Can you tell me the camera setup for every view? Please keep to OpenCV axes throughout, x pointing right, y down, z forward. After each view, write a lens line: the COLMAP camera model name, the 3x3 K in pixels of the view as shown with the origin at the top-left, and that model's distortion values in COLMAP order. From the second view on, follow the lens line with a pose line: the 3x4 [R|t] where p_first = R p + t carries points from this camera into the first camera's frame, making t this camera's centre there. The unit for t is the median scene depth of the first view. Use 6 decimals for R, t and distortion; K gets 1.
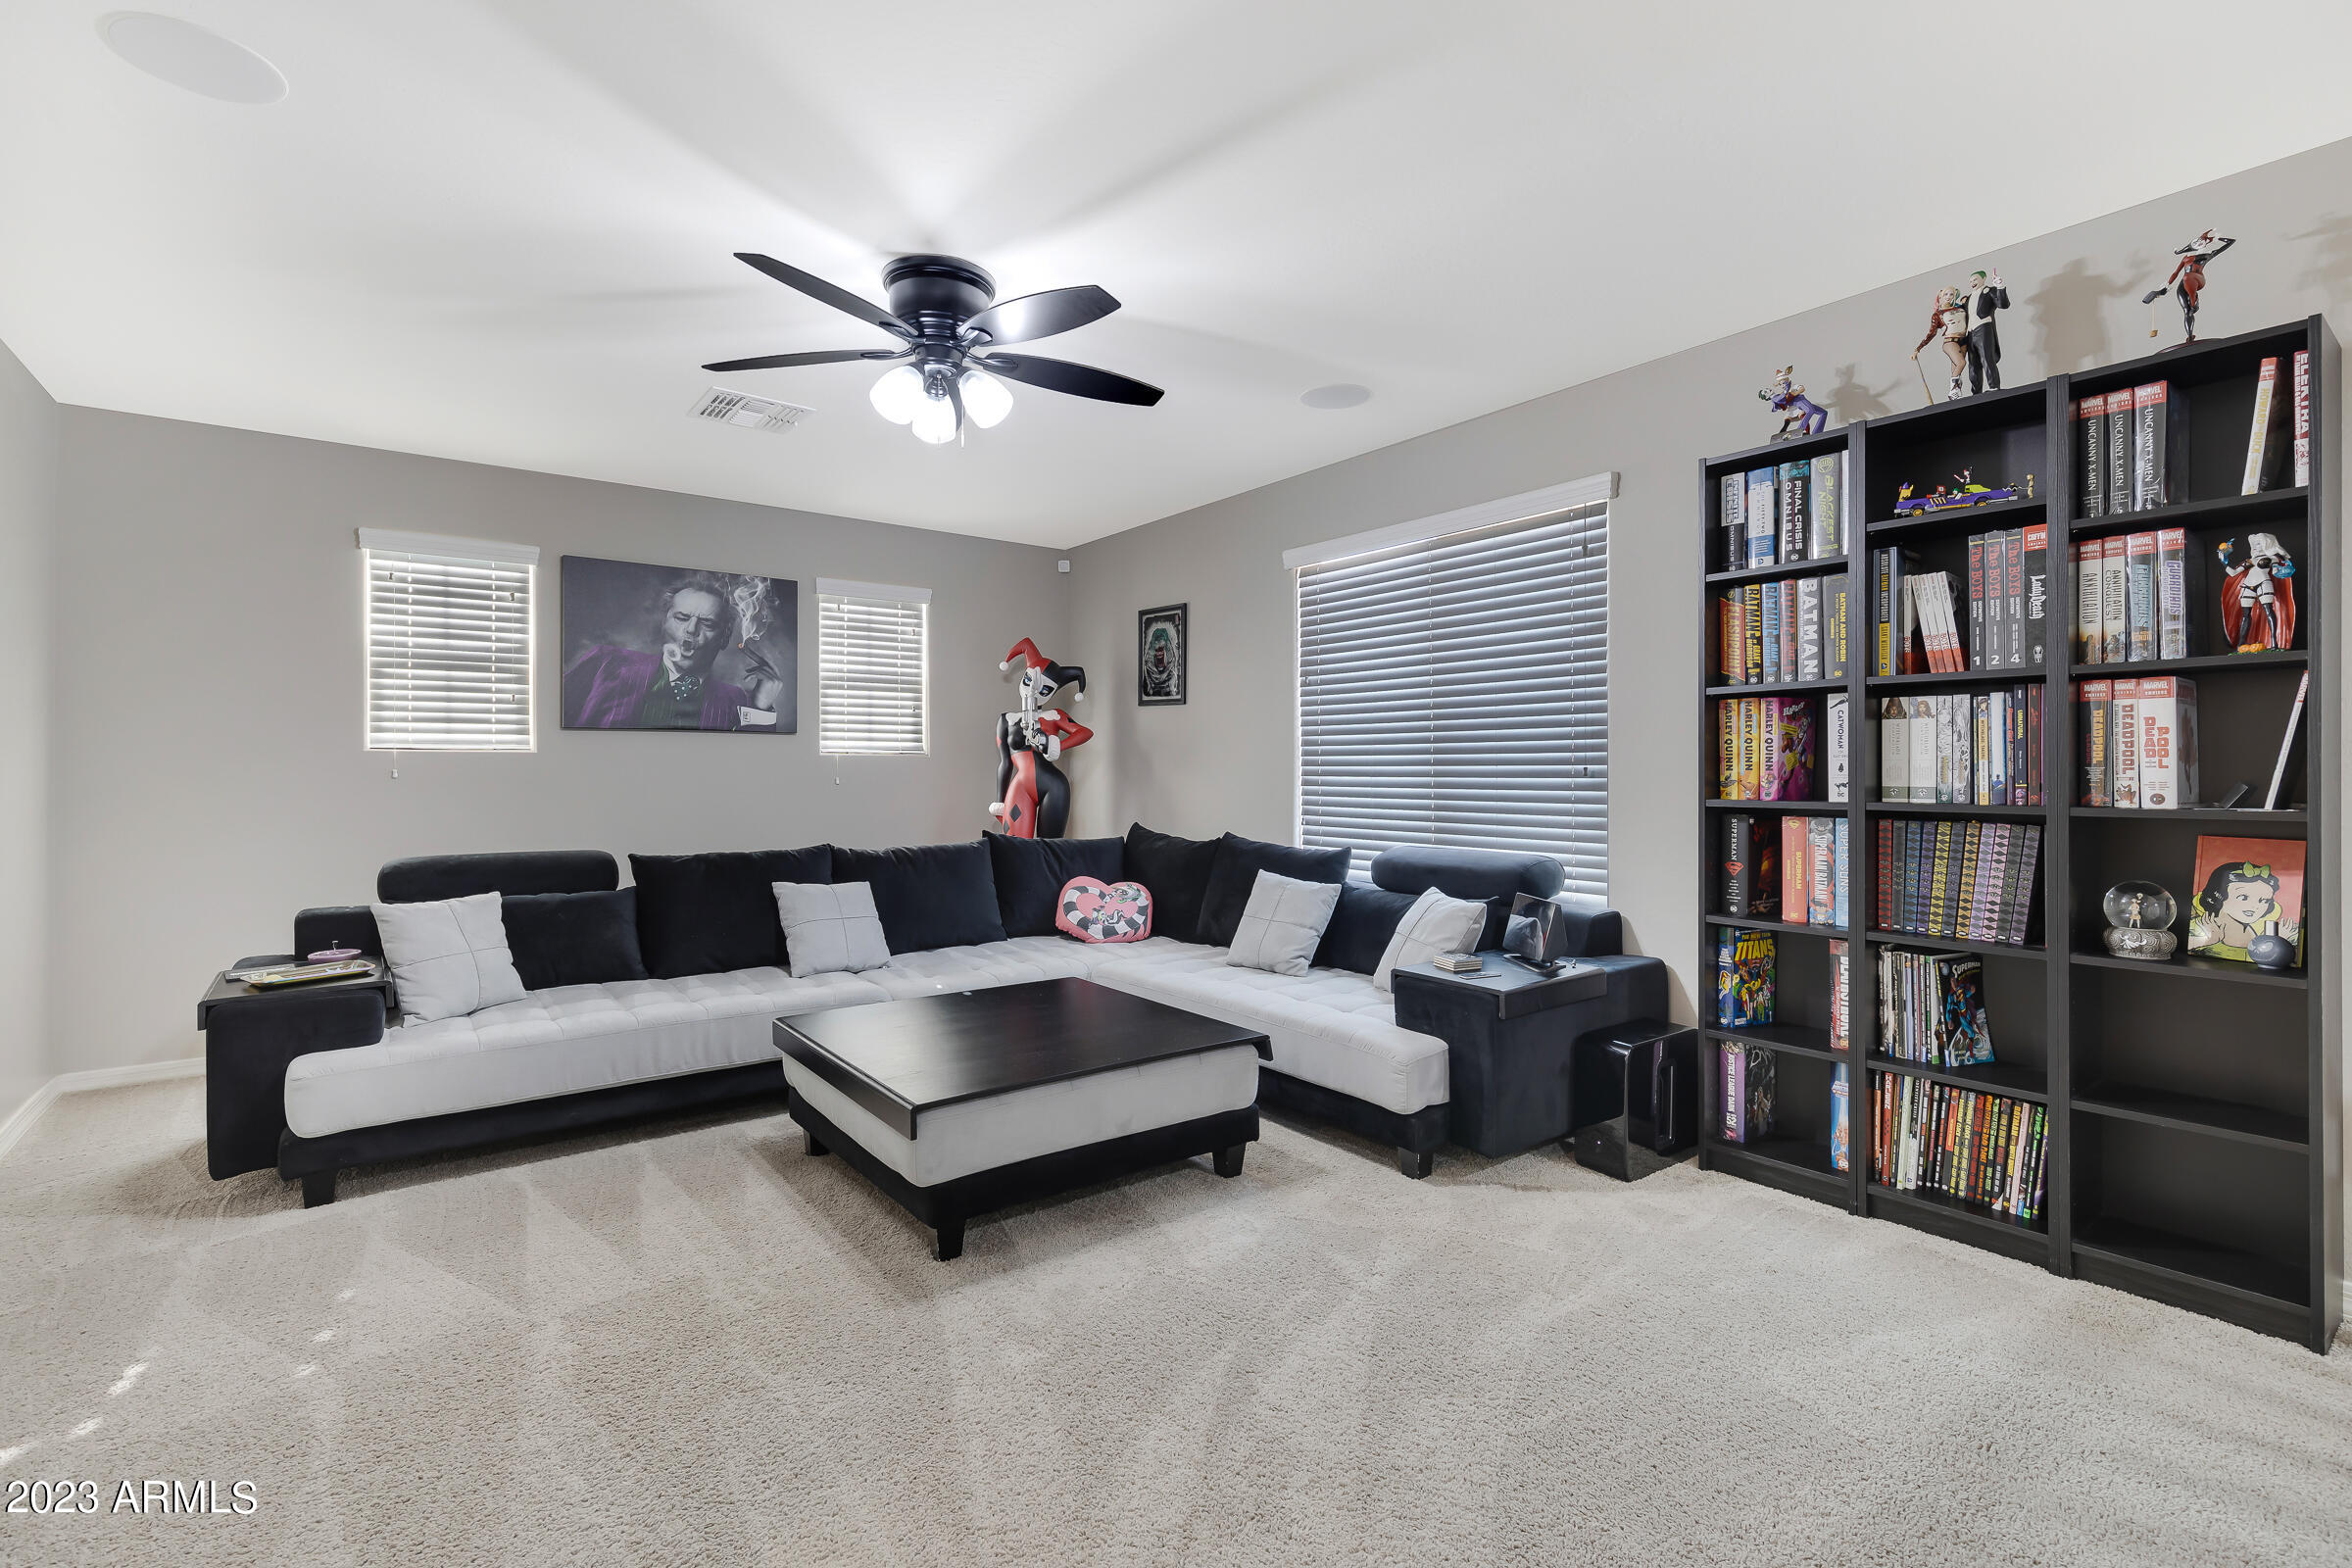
lens RADIAL K [[1074.7, 0, 1173.4], [0, 1074.7, 772.8], [0, 0, 1]] dist [0.003683, -0.002553]
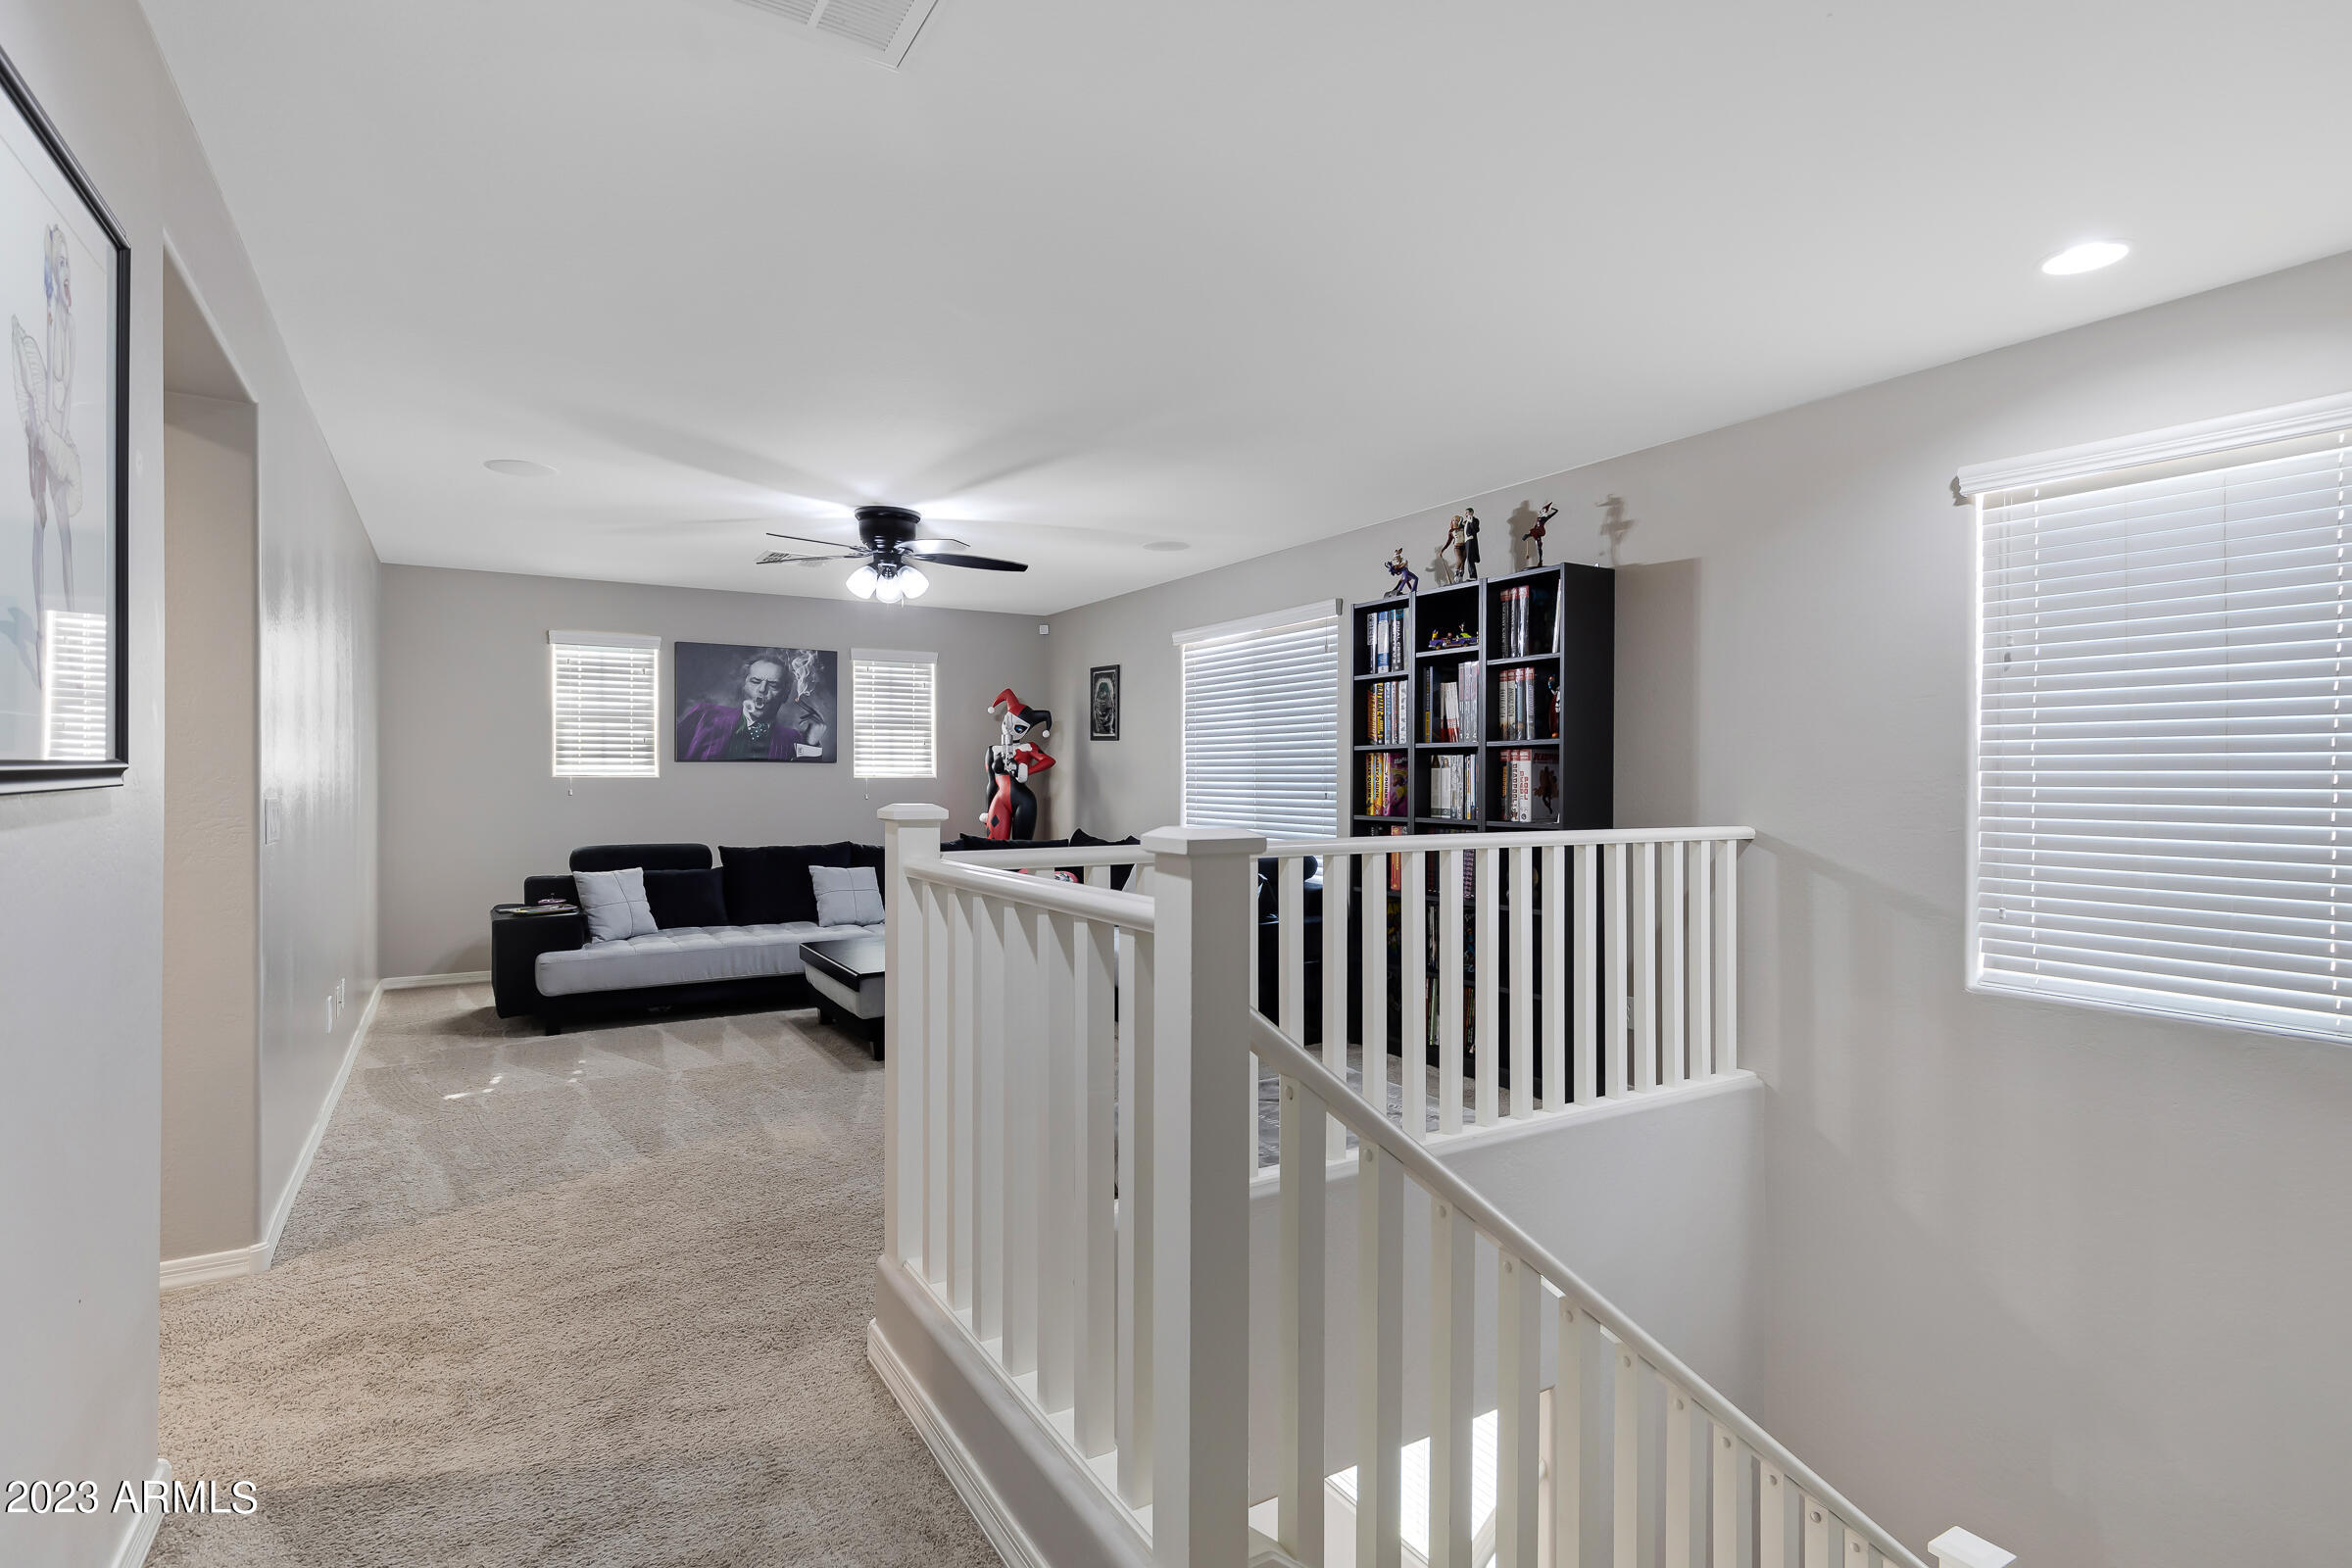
lens RADIAL K [[1184.2, 0, 1179.5], [0, 1184.2, 786.7], [0, 0, 1]] dist [0.006286, 0.000565]
pose [[0.994522, 0.003739, -0.104460, 0.344209], [-0.002974, 0.999968, 0.007485, -0.025175], [0.104485, -0.007133, 0.994501, -0.650959]]
